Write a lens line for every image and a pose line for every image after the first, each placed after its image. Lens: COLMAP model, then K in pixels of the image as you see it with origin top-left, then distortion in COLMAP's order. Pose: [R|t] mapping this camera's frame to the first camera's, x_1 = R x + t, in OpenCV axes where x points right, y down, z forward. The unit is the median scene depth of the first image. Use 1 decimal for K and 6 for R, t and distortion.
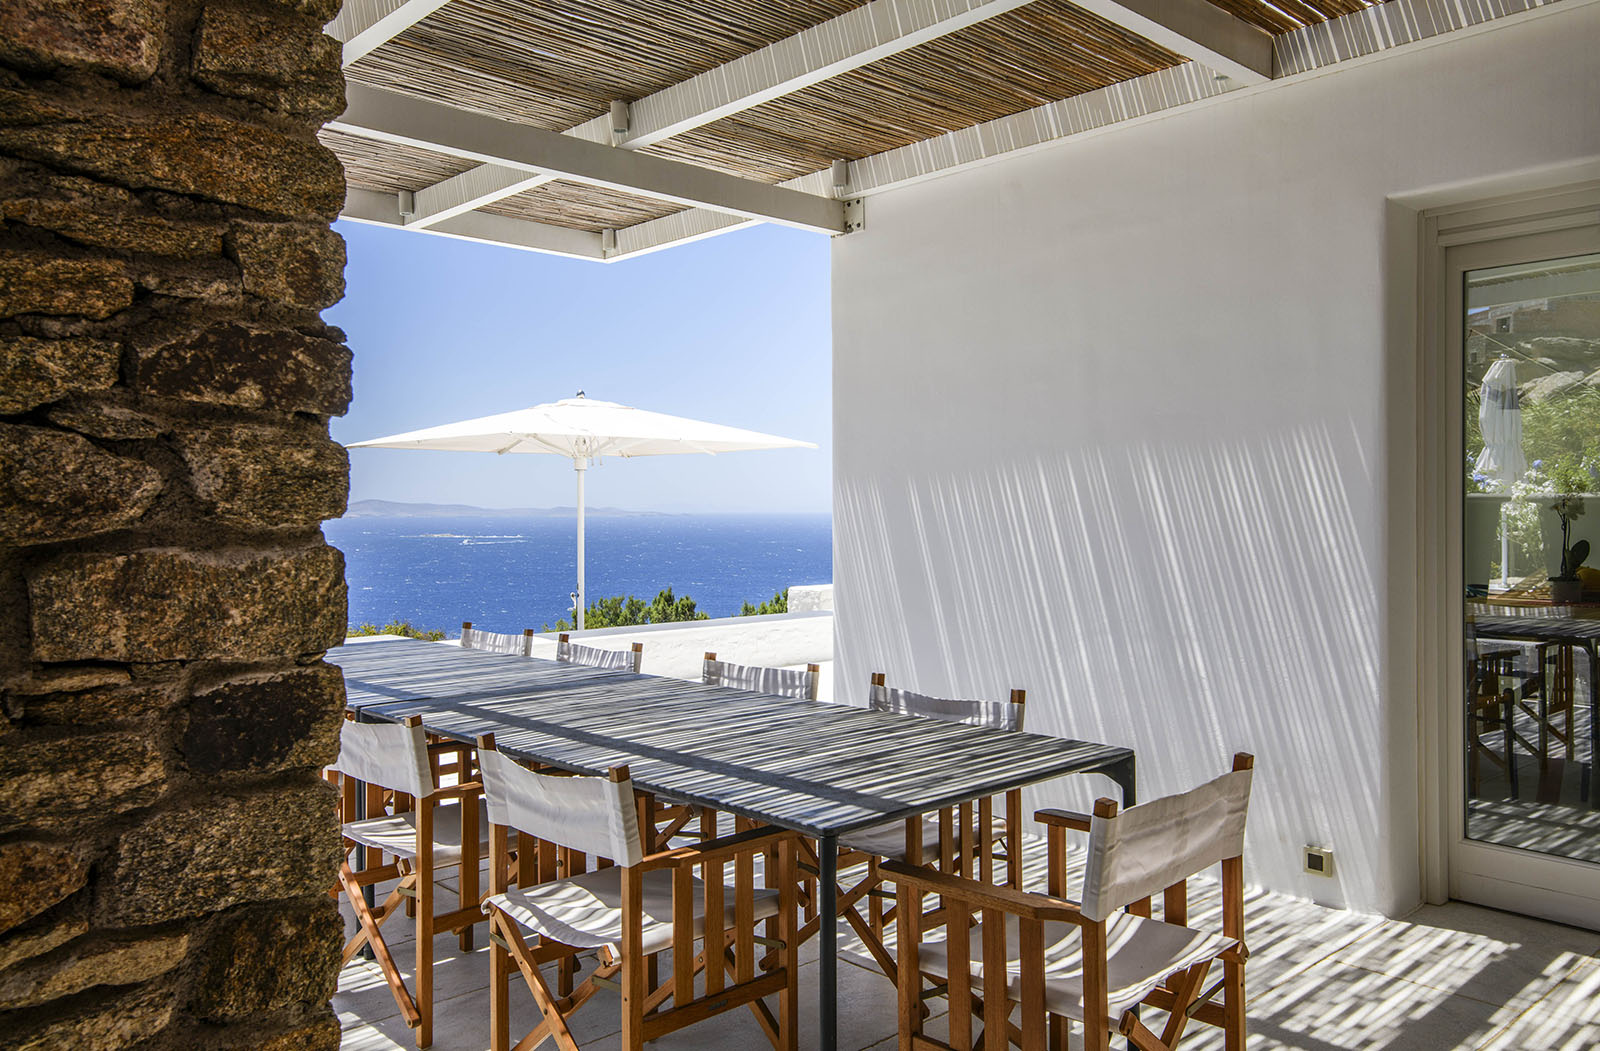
lens RADIAL K [[1208.9, 0, 801.1], [0, 1208.9, 515.7], [0, 0, 1]] dist [-0.004206, 0.000427]
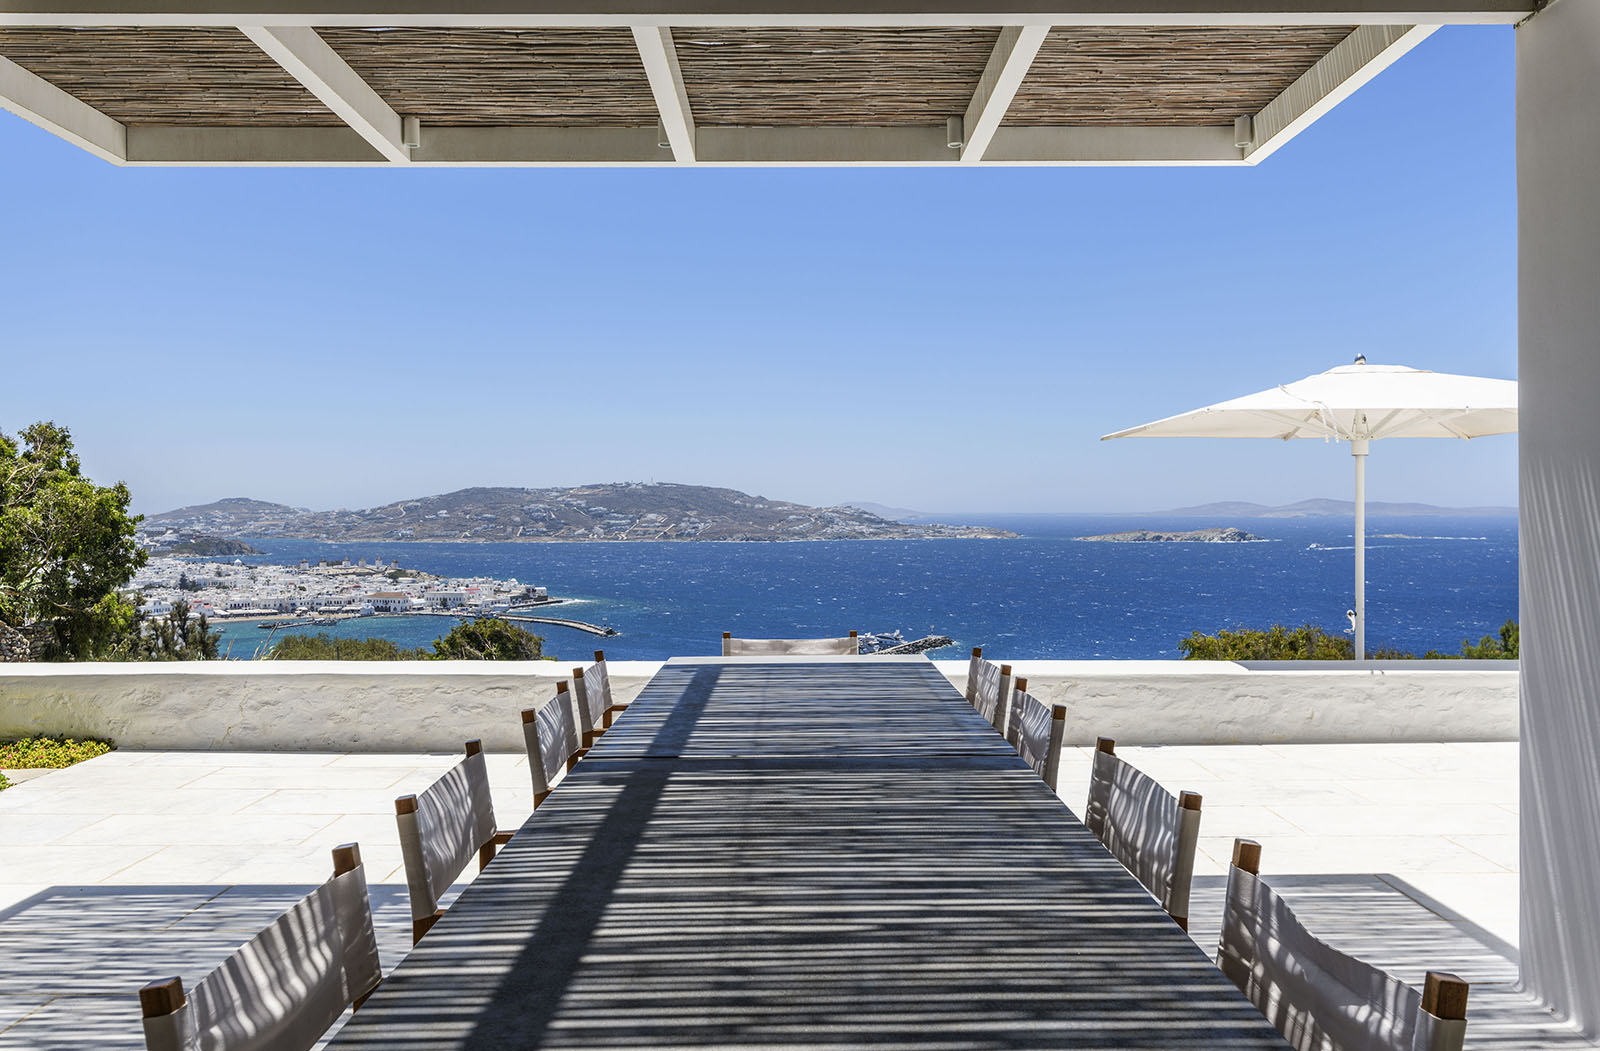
lens RADIAL K [[1208.9, 0, 805.3], [0, 1208.9, 522.8], [0, 0, 1]] dist [-0.004206, 0.000427]
pose [[0.742359, 0.003766, -0.669991, 0.139896], [0.000577, 0.999980, 0.006260, 0.002129], [0.670002, -0.005033, 0.742342, 0.301004]]
